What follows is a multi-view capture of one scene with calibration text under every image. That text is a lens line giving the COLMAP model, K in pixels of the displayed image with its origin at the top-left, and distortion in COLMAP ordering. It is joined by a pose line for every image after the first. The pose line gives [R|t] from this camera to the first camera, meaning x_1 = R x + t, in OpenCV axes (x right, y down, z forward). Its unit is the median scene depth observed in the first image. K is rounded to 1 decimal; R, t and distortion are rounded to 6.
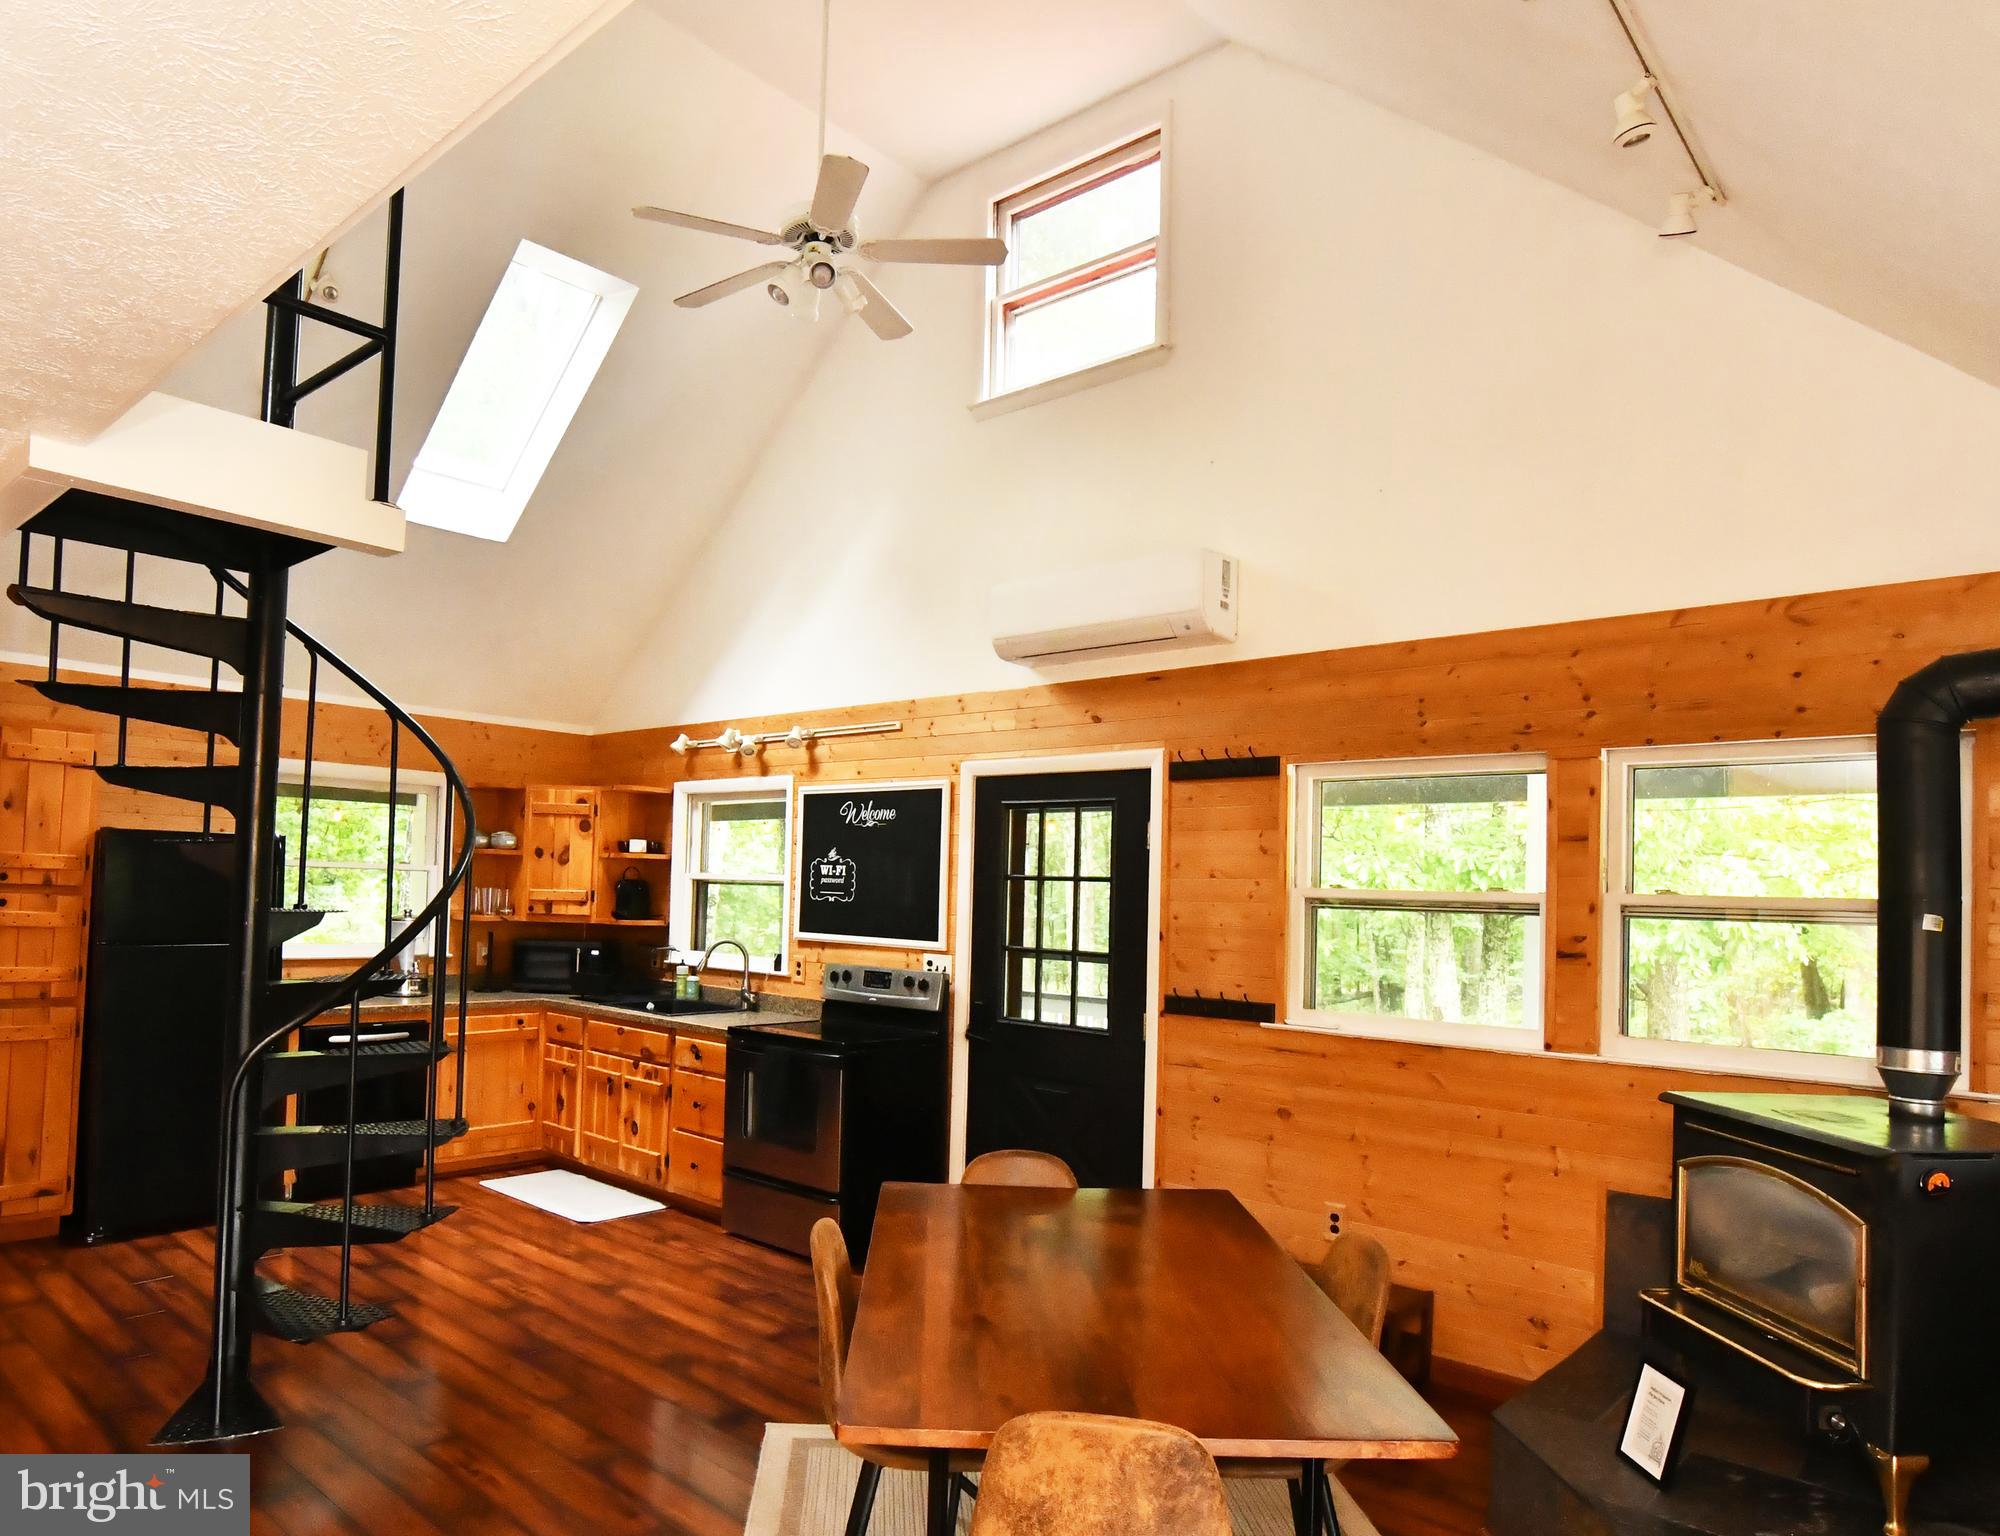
lens RADIAL K [[1258.9, 0, 919.0], [0, 1258.9, 849.2], [0, 0, 1]] dist [-0.022739, 0.000478]
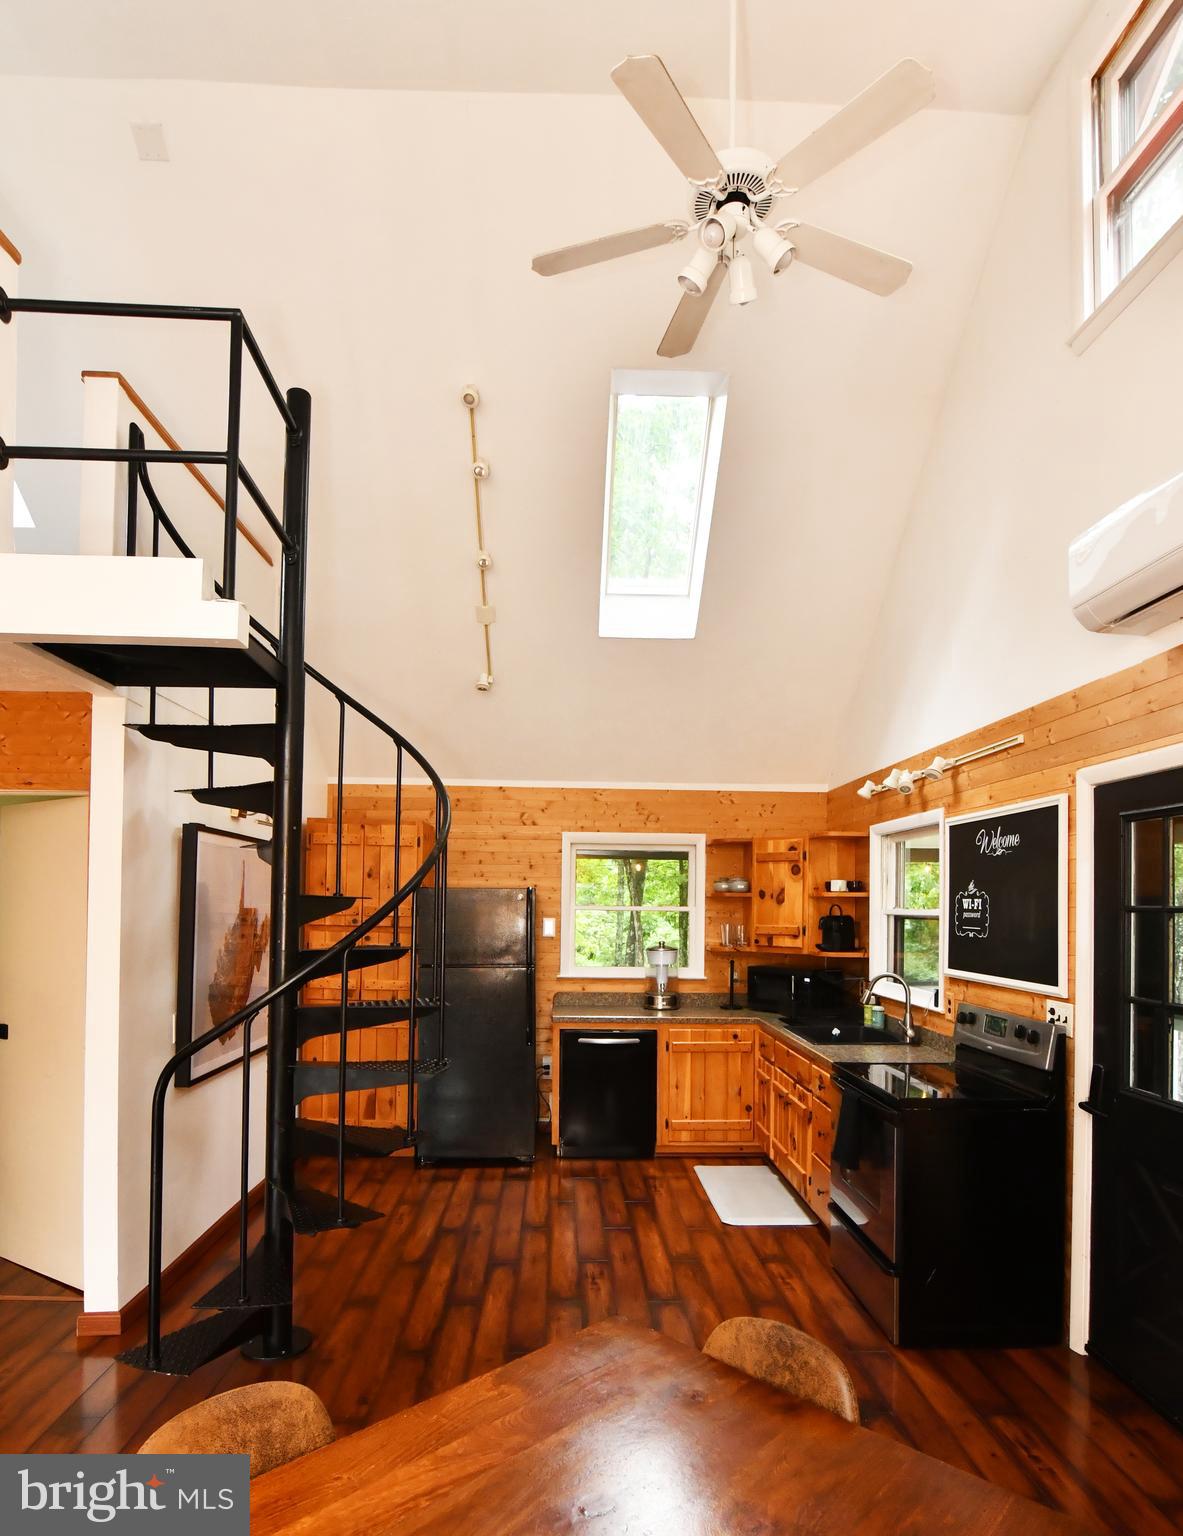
lens RADIAL K [[878.6, 0, 587.8], [0, 878.6, 896.8], [0, 0, 1]] dist [-0.024617, 0.005044]
pose [[0.710960, -0.029049, -0.702633, 0.200787], [0.032884, 0.999427, -0.008045, 0.007659], [0.702463, -0.017386, 0.711507, 0.358796]]
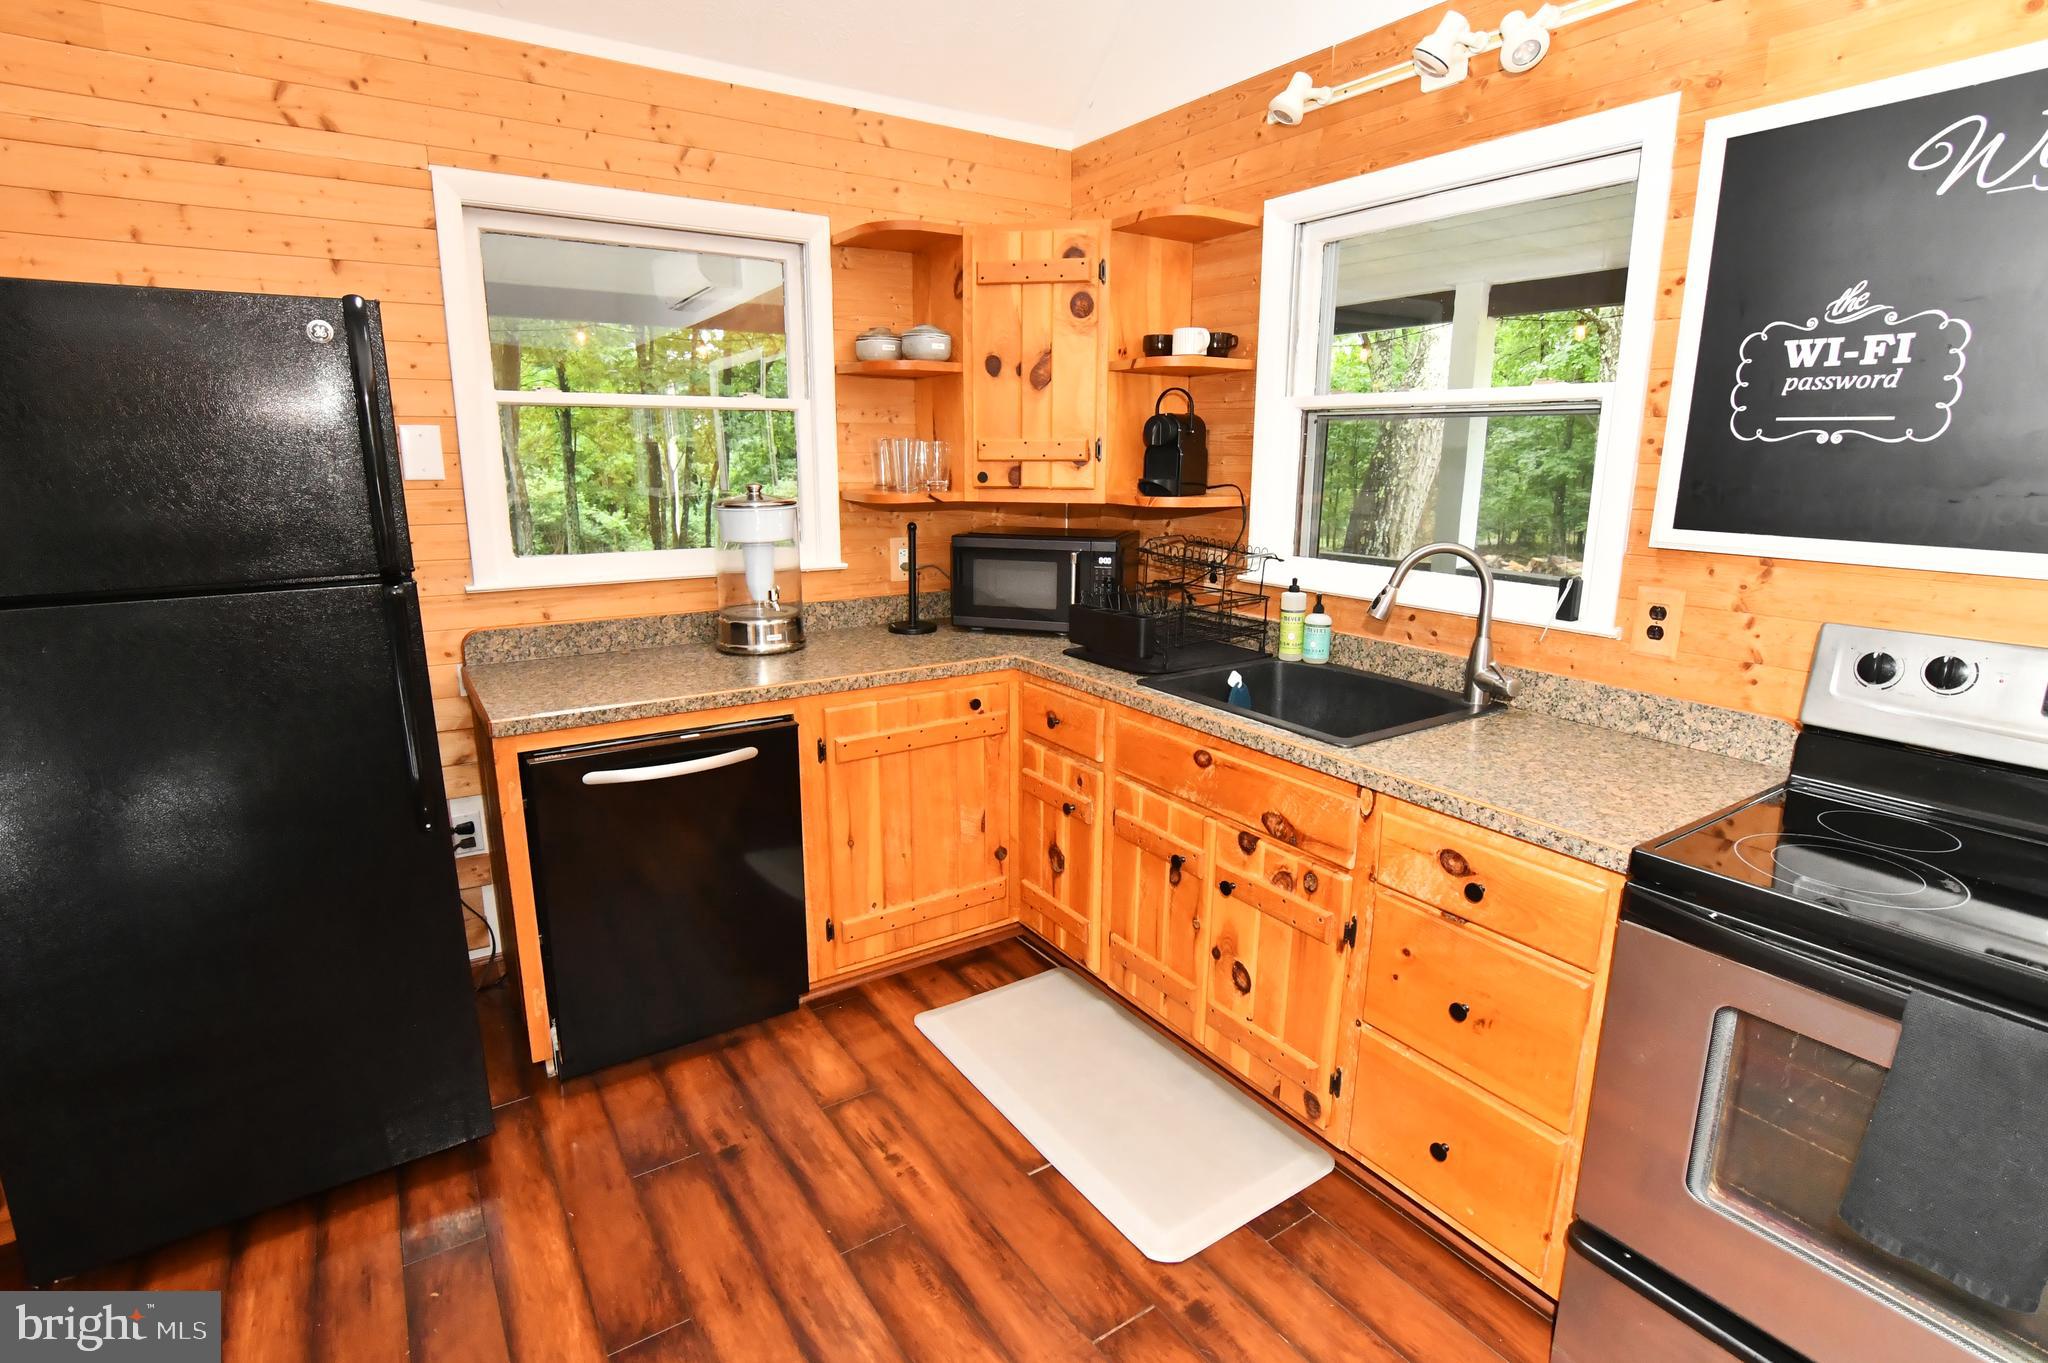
lens RADIAL K [[998.0, 0, 1020.3], [0, 998.0, 671.9], [0, 0, 1]] dist [-0.032059, 0.011032]
pose [[0.973366, 0.025199, -0.227867, -0.241339], [0.031212, 0.970121, 0.240605, 0.032496], [0.227122, -0.241308, 0.943497, 0.725874]]
